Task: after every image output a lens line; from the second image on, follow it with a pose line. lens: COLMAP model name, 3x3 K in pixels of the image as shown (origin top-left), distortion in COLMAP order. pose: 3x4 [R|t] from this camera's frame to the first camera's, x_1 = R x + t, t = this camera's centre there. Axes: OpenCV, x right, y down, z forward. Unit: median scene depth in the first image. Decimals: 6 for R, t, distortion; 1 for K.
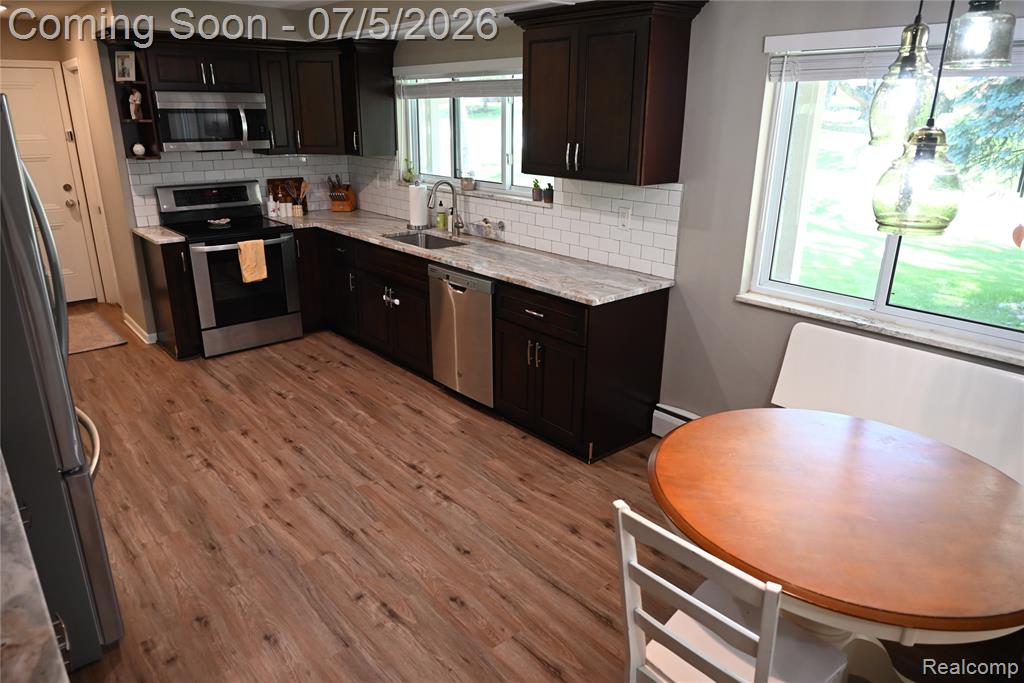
lens RADIAL K [[676.3, 0, 511.4], [0, 676.3, 347.1], [0, 0, 1]] dist [-0.002948, -0.002186]
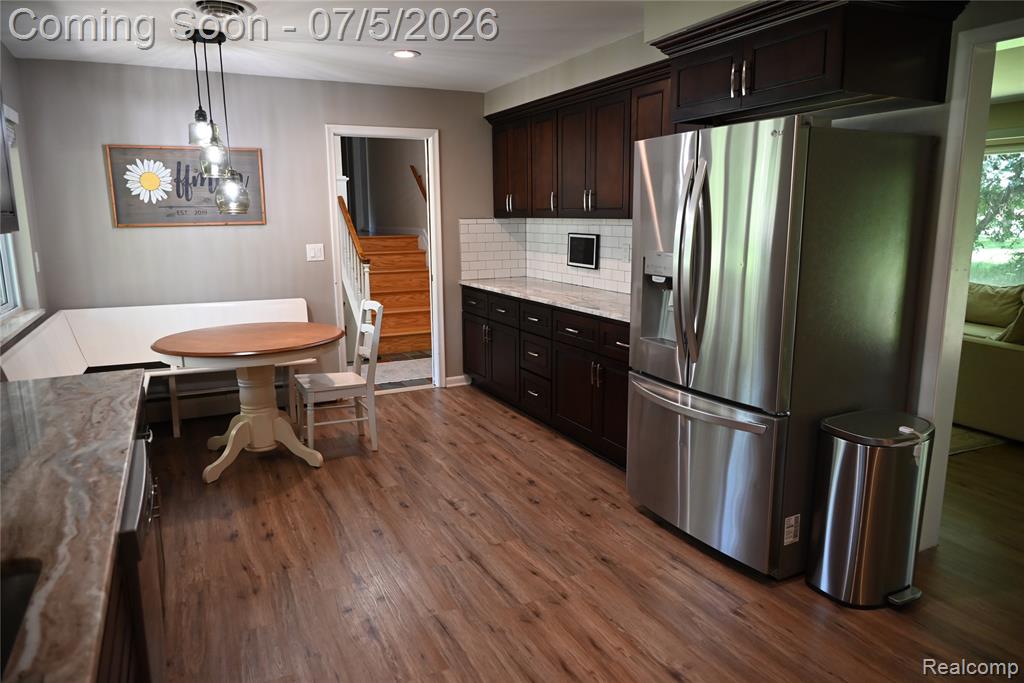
lens RADIAL K [[669.5, 0, 511.2], [0, 669.5, 339.7], [0, 0, 1]] dist [-0.011248, -0.002056]
pose [[-0.969844, -0.044601, 0.239610, -0.464721], [0.081424, 0.867337, 0.491016, -0.432778], [-0.229723, 0.495719, -0.837550, 1.492025]]
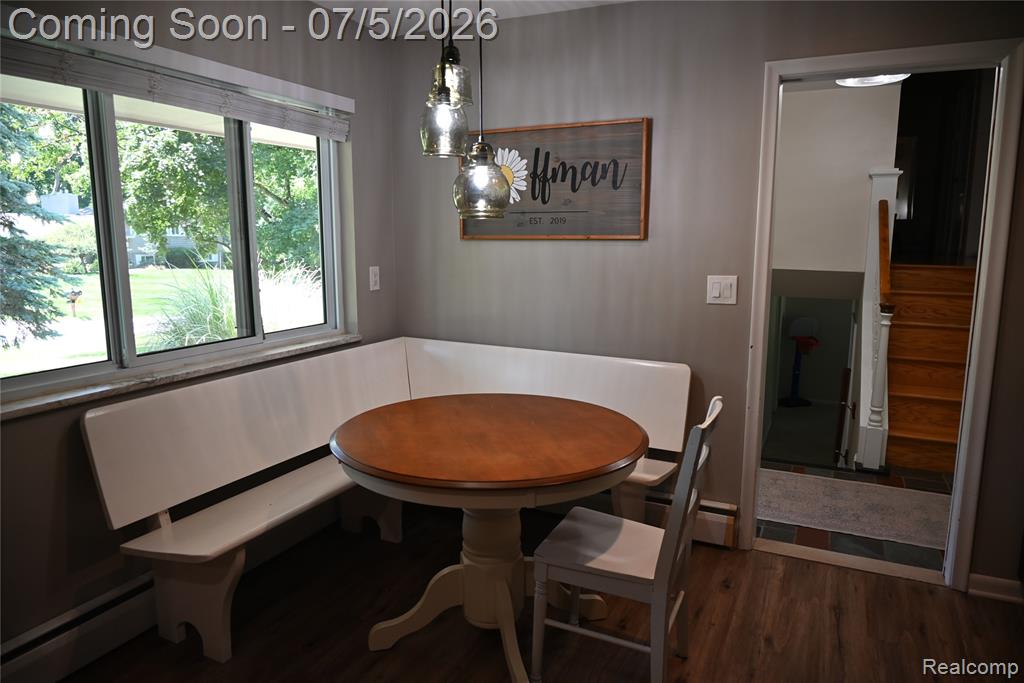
lens RADIAL K [[669.5, 0, 511.2], [0, 669.5, 339.7], [0, 0, 1]] dist [-0.011248, -0.002056]
pose [[-0.405848, -0.148862, 0.901736, -0.347735], [0.297334, 0.911467, 0.284290, -0.159019], [-0.864222, 0.383495, -0.325655, 0.752231]]
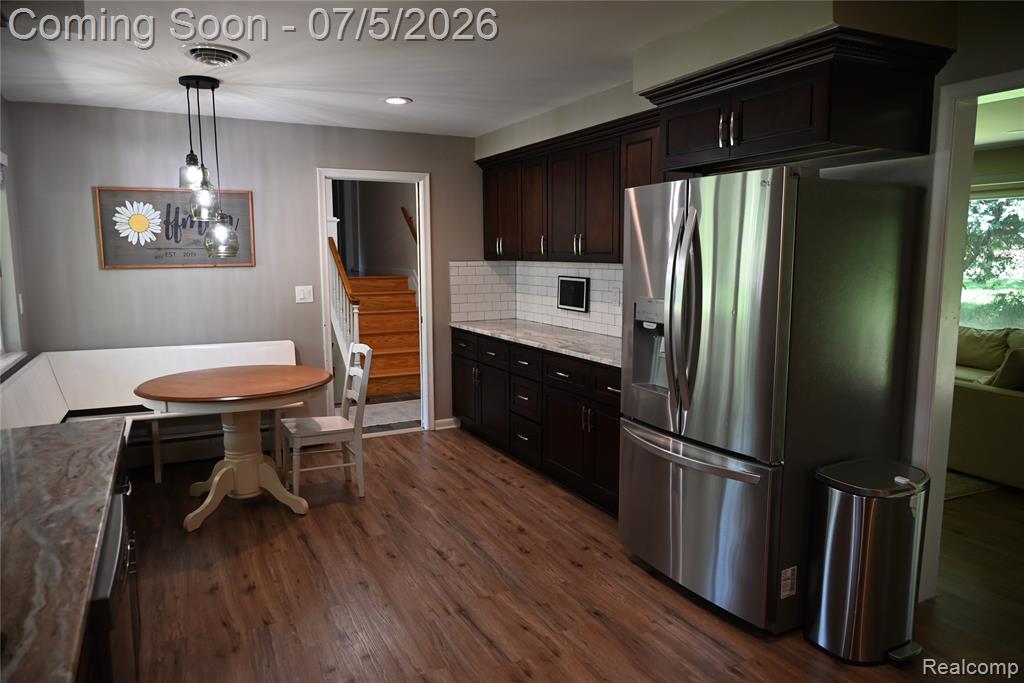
lens RADIAL K [[669.5, 0, 511.2], [0, 669.5, 339.7], [0, 0, 1]] dist [-0.011248, -0.002056]
pose [[-0.973561, -0.033583, 0.225944, -0.460143], [0.071864, 0.893878, 0.442513, -0.438805], [-0.216827, 0.447051, -0.867831, 1.479489]]
